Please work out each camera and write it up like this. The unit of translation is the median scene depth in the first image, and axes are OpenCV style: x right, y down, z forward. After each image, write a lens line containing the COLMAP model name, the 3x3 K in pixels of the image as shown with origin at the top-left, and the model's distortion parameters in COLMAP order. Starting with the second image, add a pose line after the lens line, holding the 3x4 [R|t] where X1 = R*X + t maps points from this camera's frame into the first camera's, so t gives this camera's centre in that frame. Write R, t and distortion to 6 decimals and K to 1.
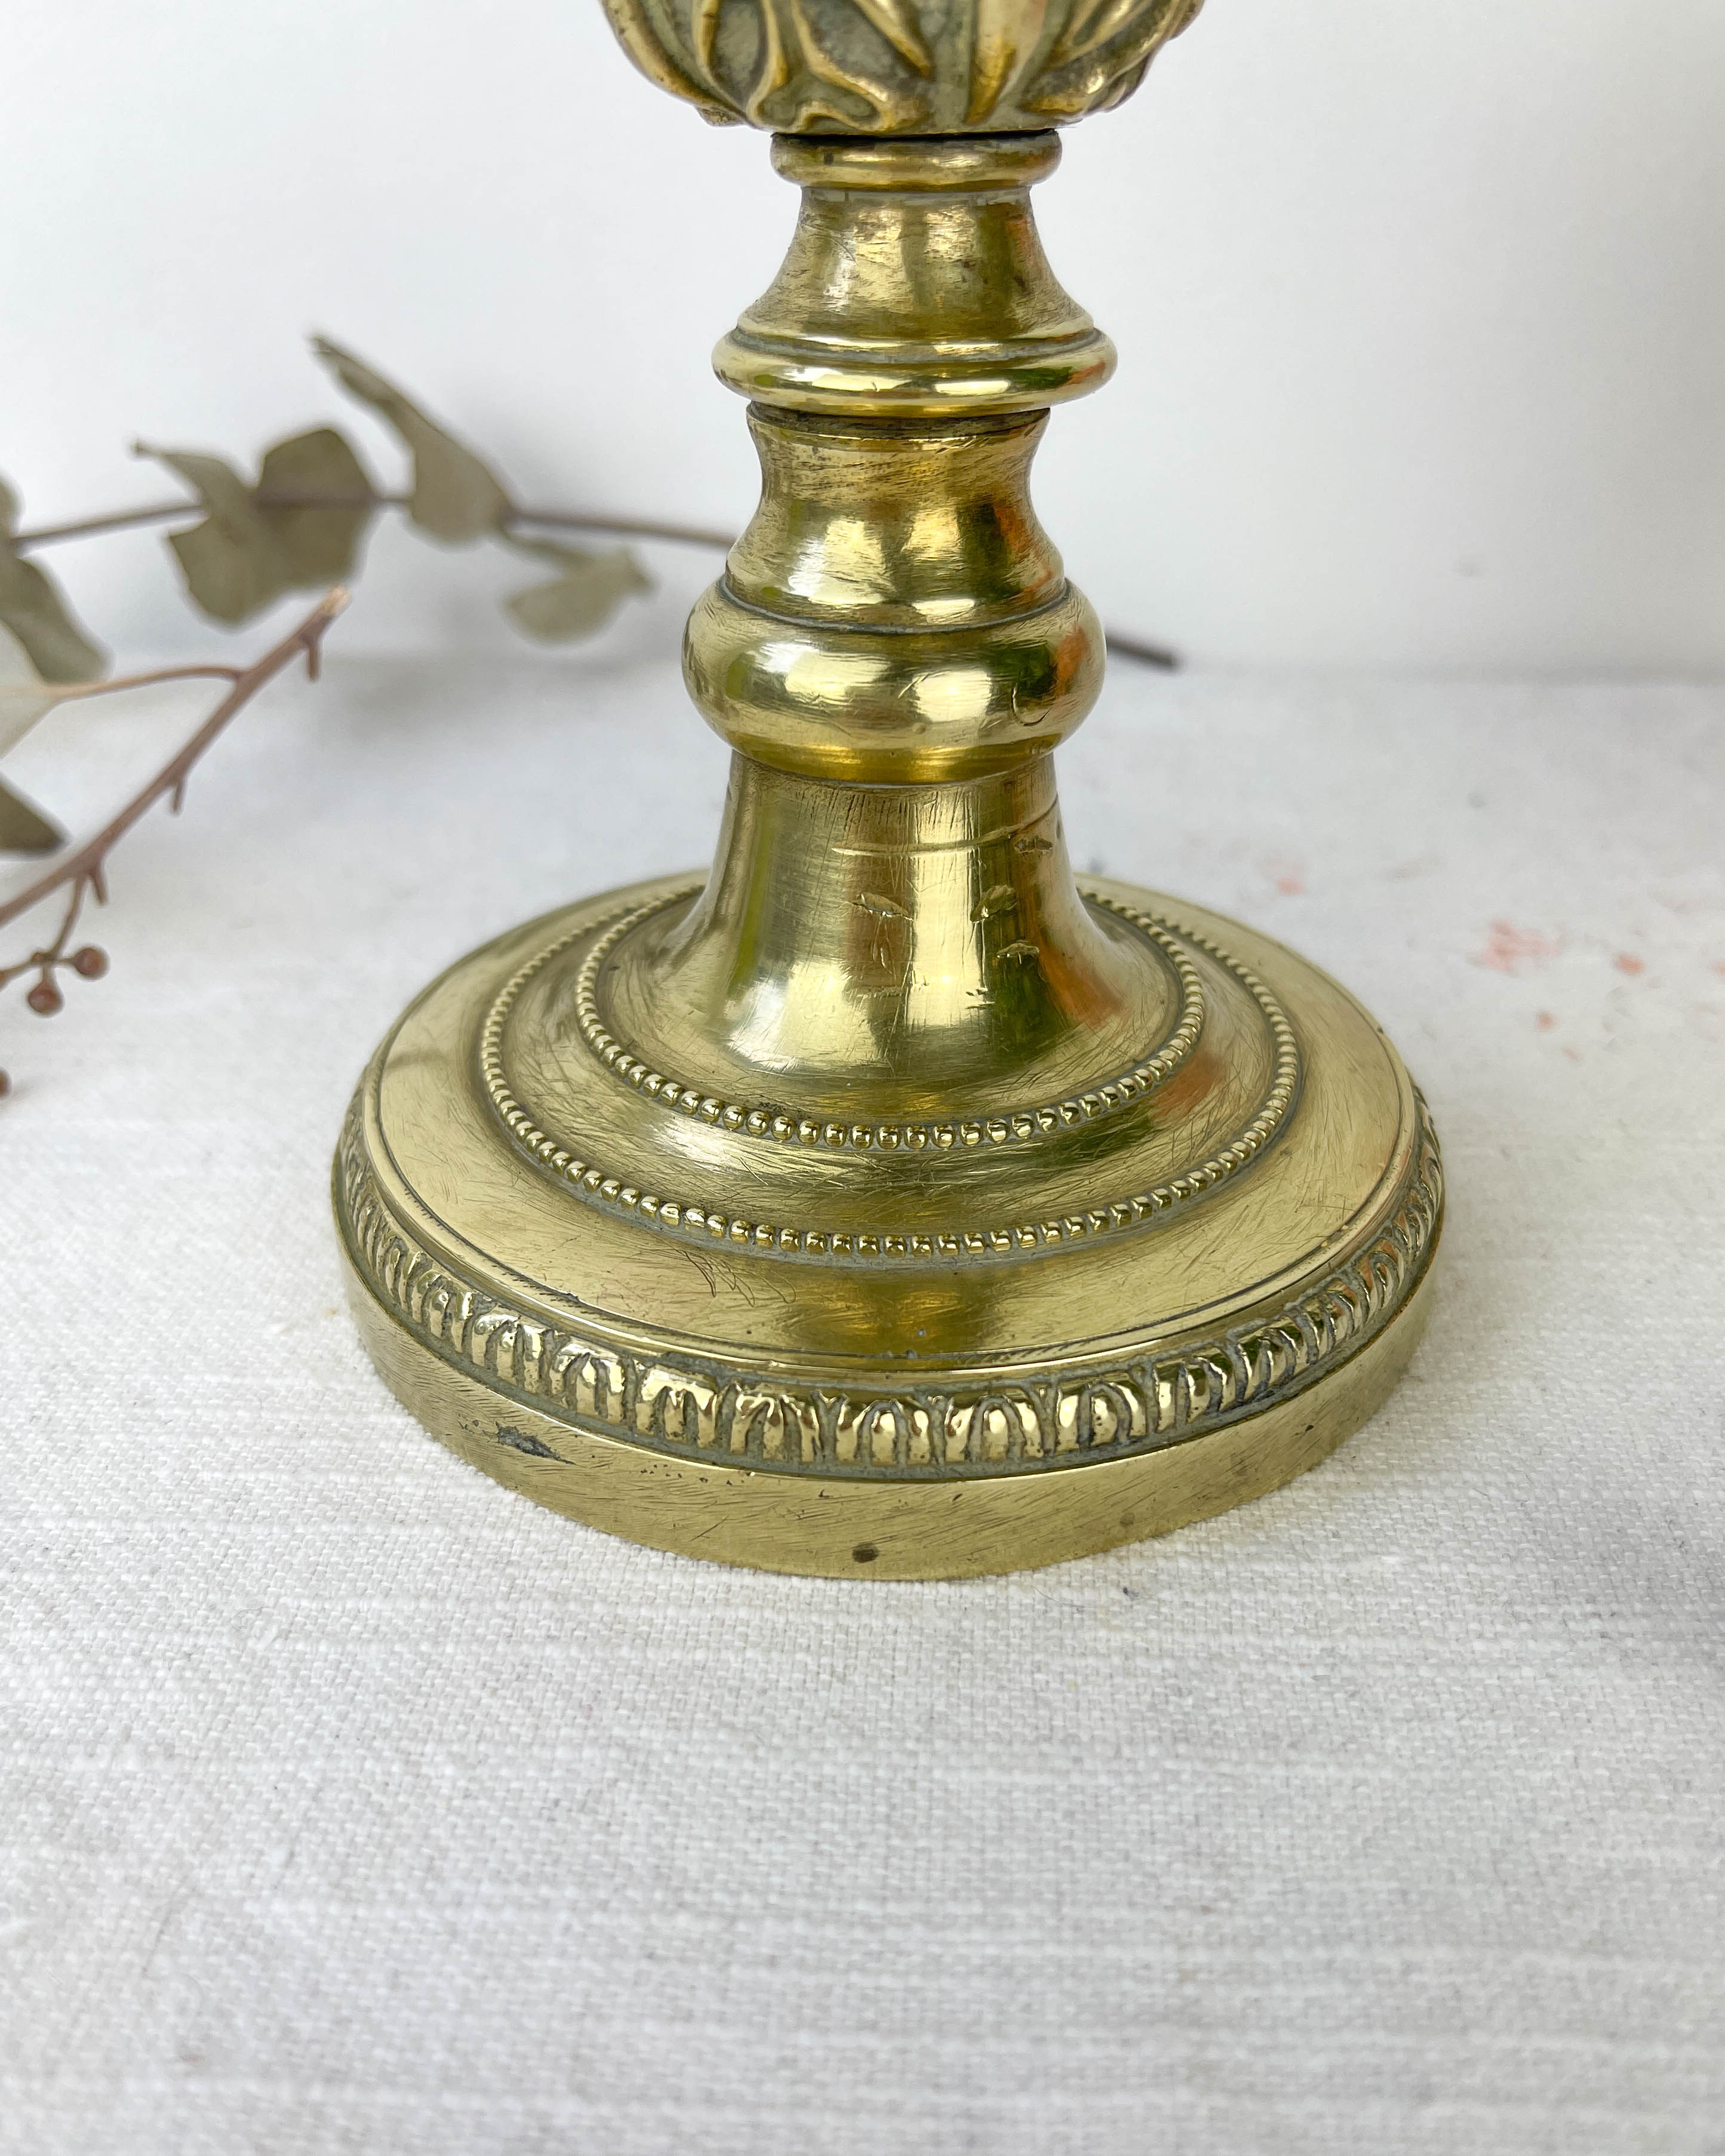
lens RADIAL K [[1913.5, 0, 862.2], [0, 1913.5, 1215.2], [0, 0, 1]] dist [0.014530, -0.047408]
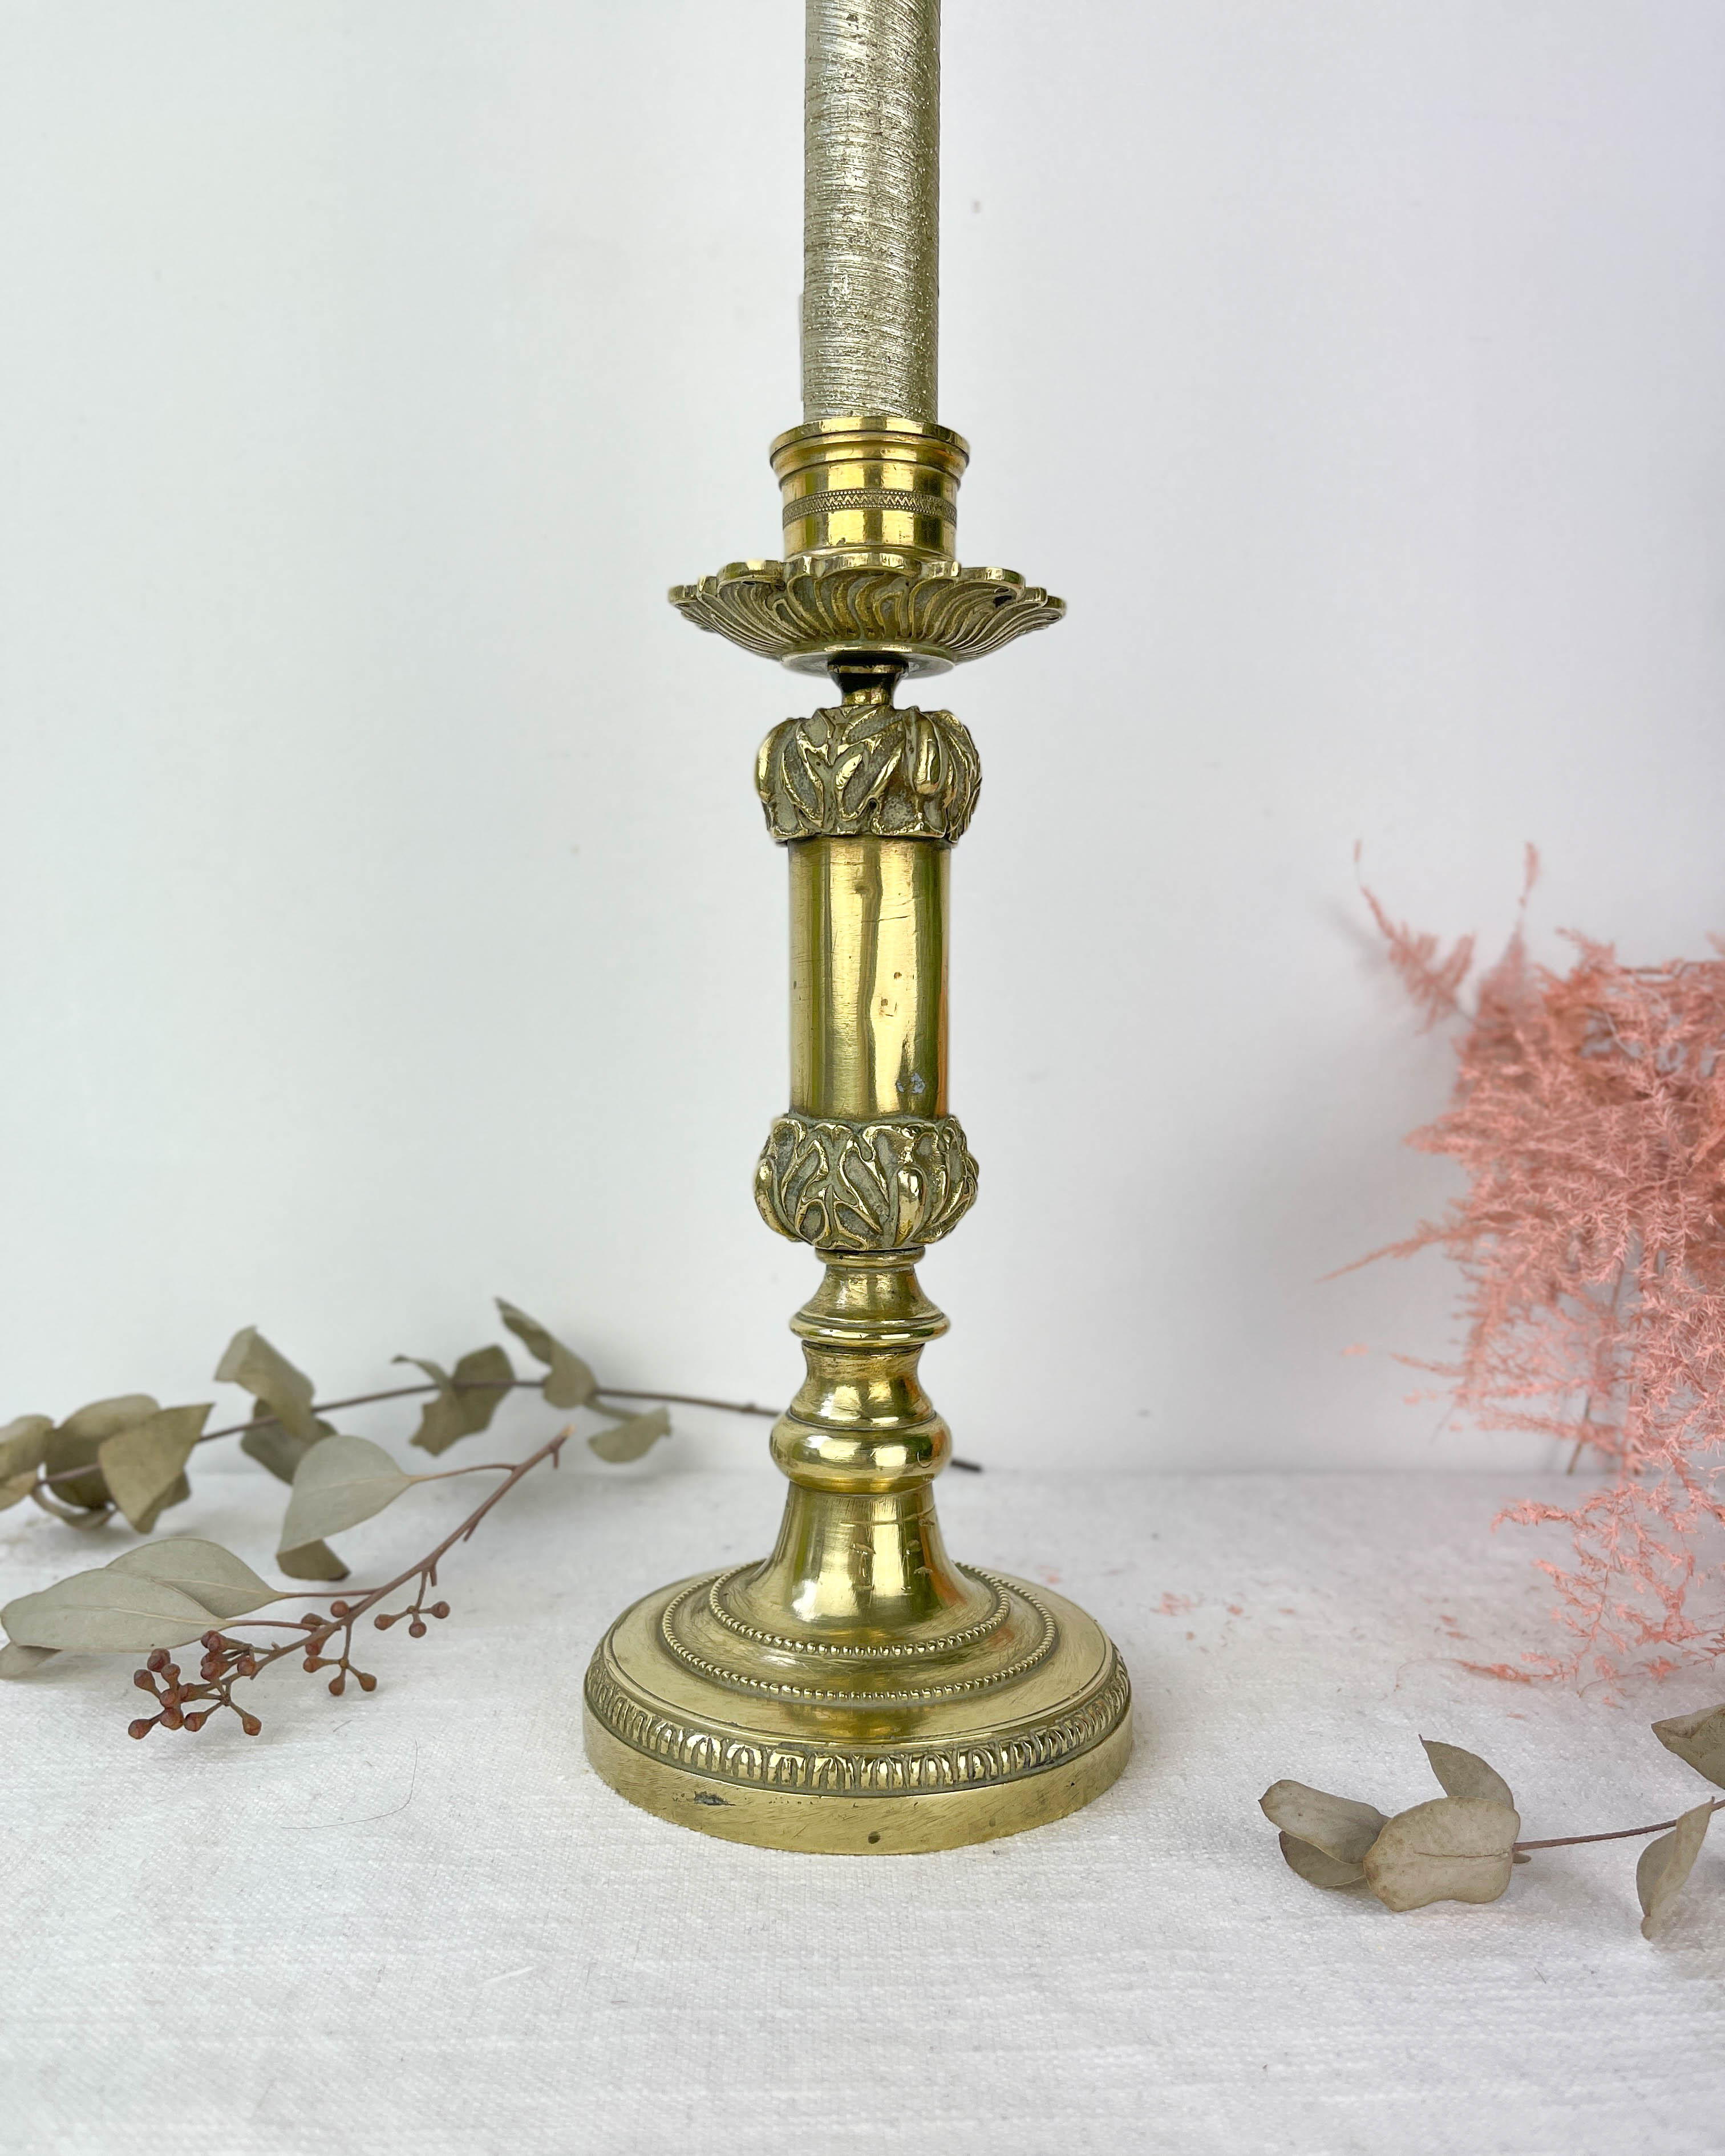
lens RADIAL K [[1808.4, 0, 864.8], [0, 1808.4, 1139.6], [0, 0, 1]] dist [0.013785, -0.019103]
pose [[0.995131, 0.000073, 0.098560, -0.203805], [0.046463, 0.881561, -0.469778, 0.427510], [-0.086920, 0.472070, 0.877266, -1.131600]]
